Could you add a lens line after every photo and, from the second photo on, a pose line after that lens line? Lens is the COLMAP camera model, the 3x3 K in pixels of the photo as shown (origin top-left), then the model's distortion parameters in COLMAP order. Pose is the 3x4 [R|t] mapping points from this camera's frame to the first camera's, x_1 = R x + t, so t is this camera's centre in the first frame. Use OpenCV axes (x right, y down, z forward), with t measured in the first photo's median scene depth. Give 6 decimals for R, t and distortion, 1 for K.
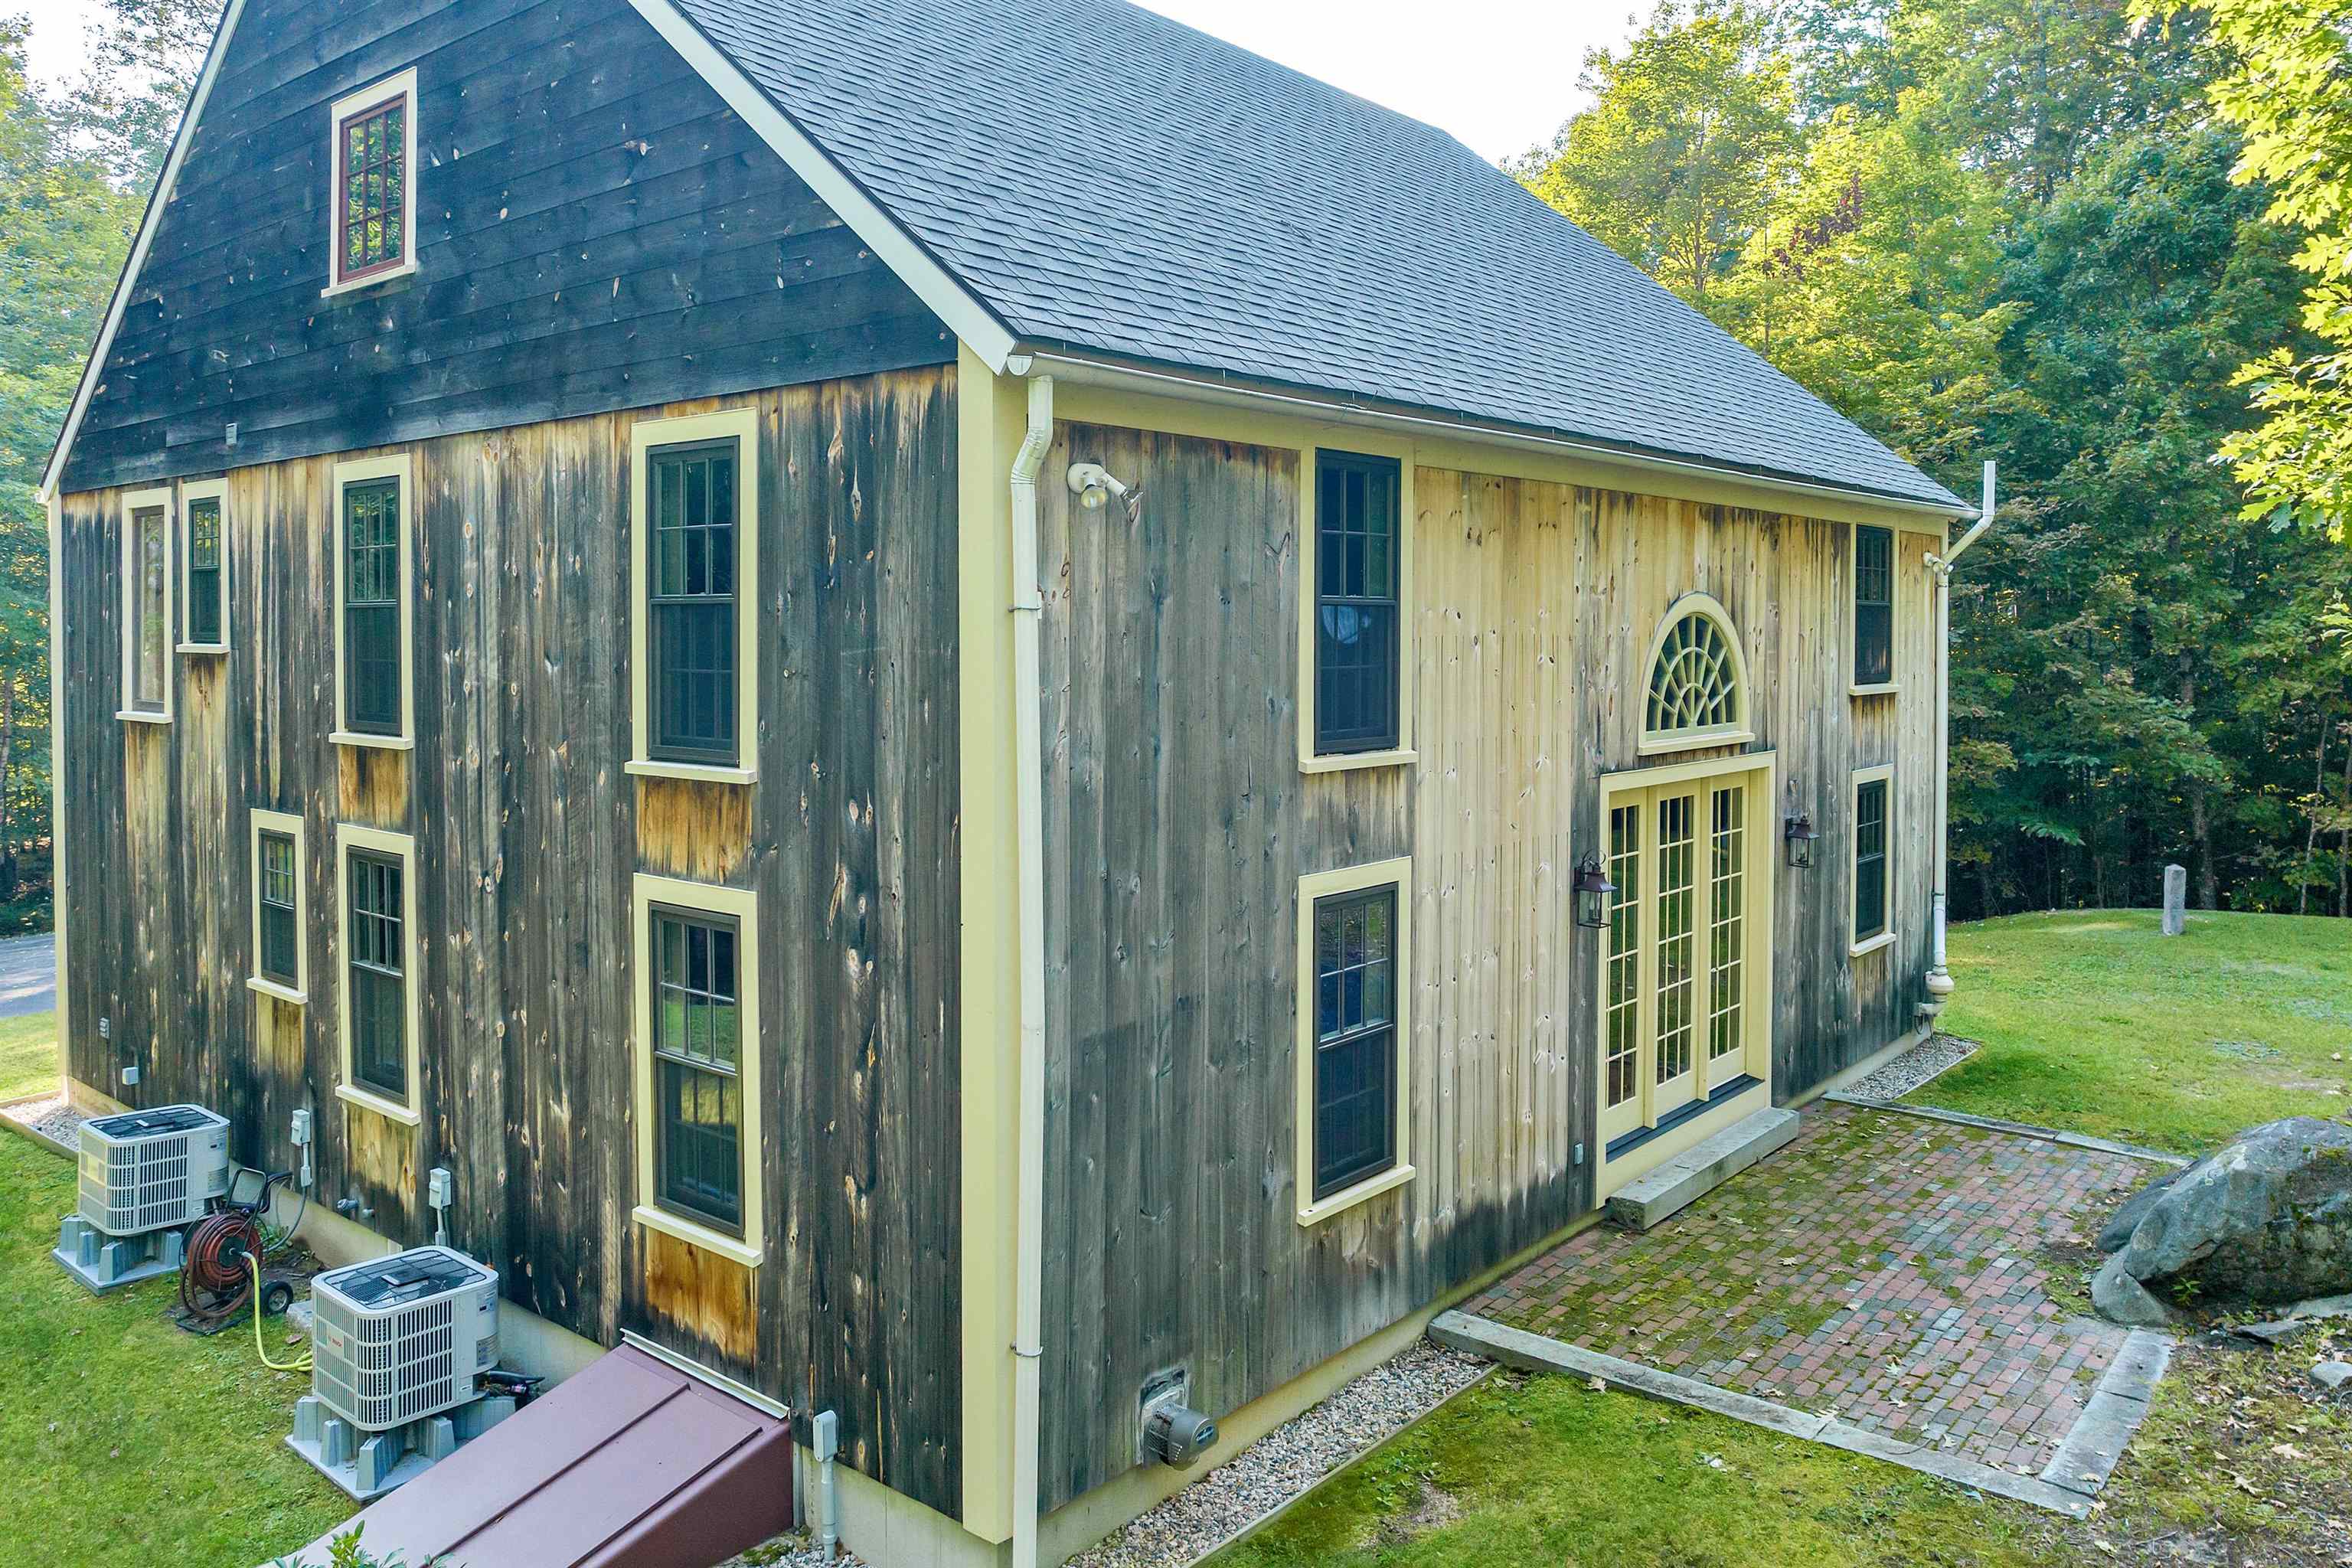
lens RADIAL K [[1704.9, 0, 1176.7], [0, 1704.9, 867.5], [0, 0, 1]] dist [-0.024550, -0.016563]
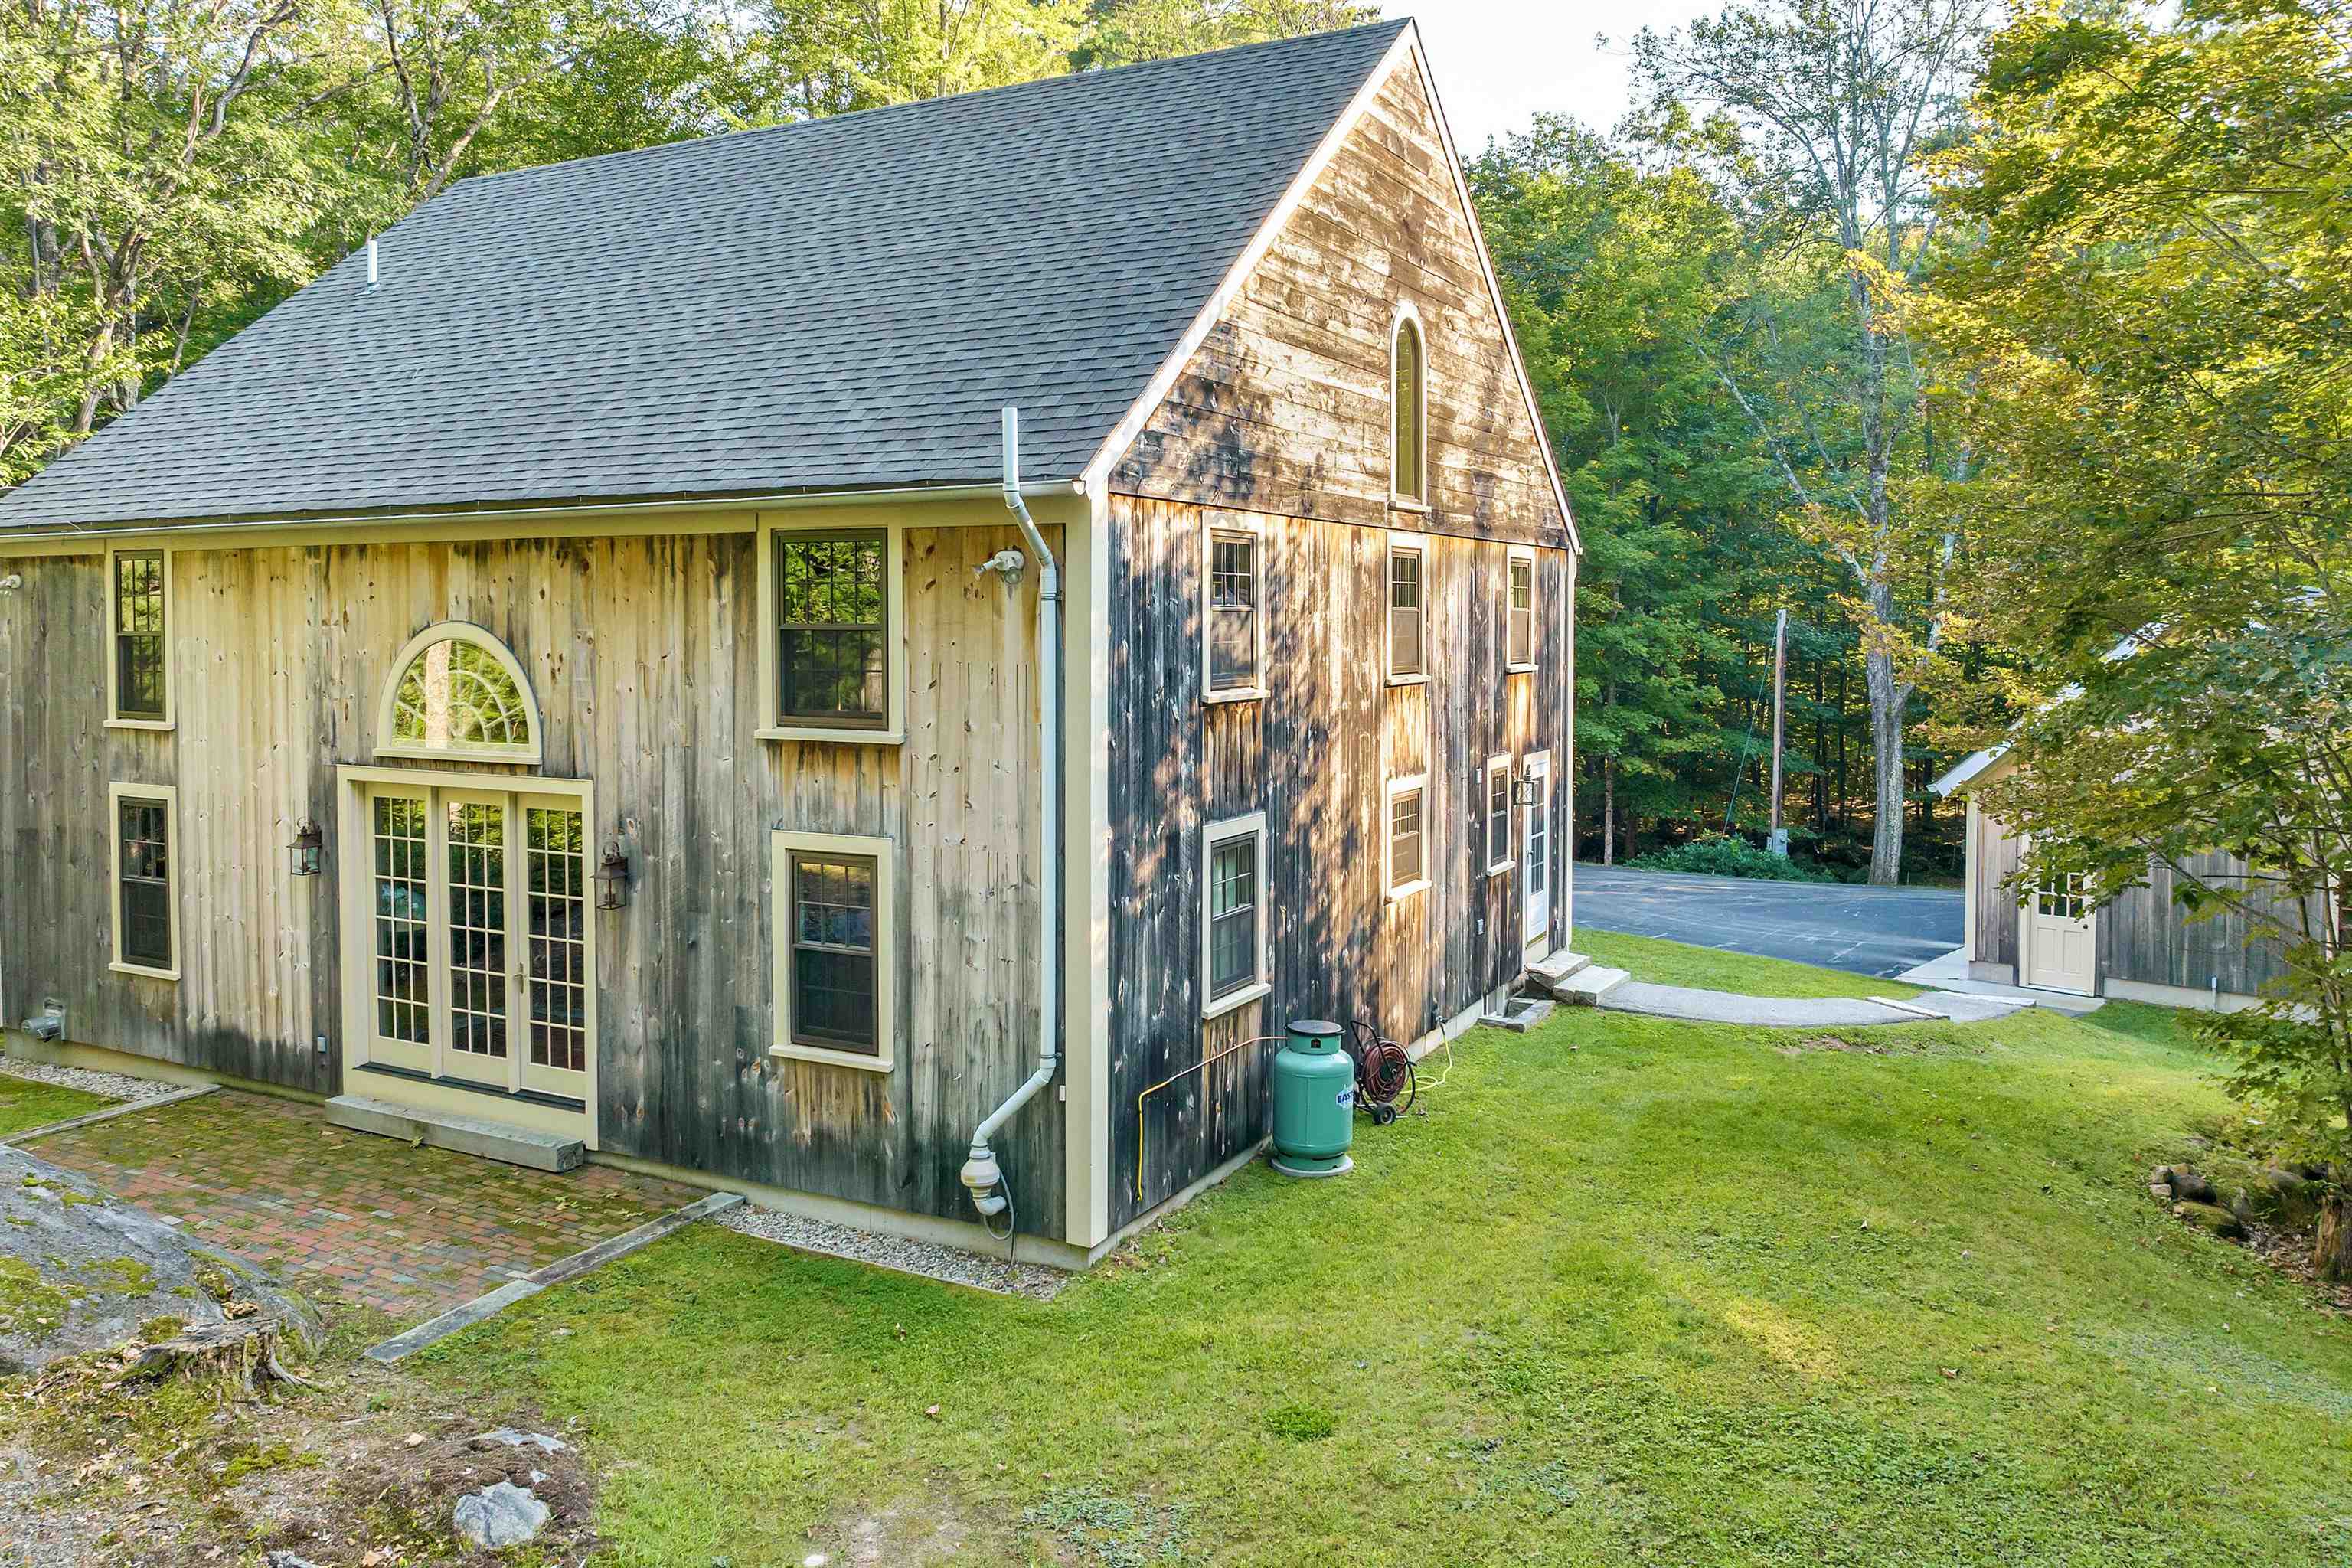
lens RADIAL K [[1704.9, 0, 1176.7], [0, 1704.9, 867.5], [0, 0, 1]] dist [-0.024550, -0.016563]
pose [[0.229724, 0.136870, -0.963584, 1.814170], [-0.143272, 0.984032, 0.105618, -0.225457], [0.962653, 0.113792, 0.245665, 1.436567]]
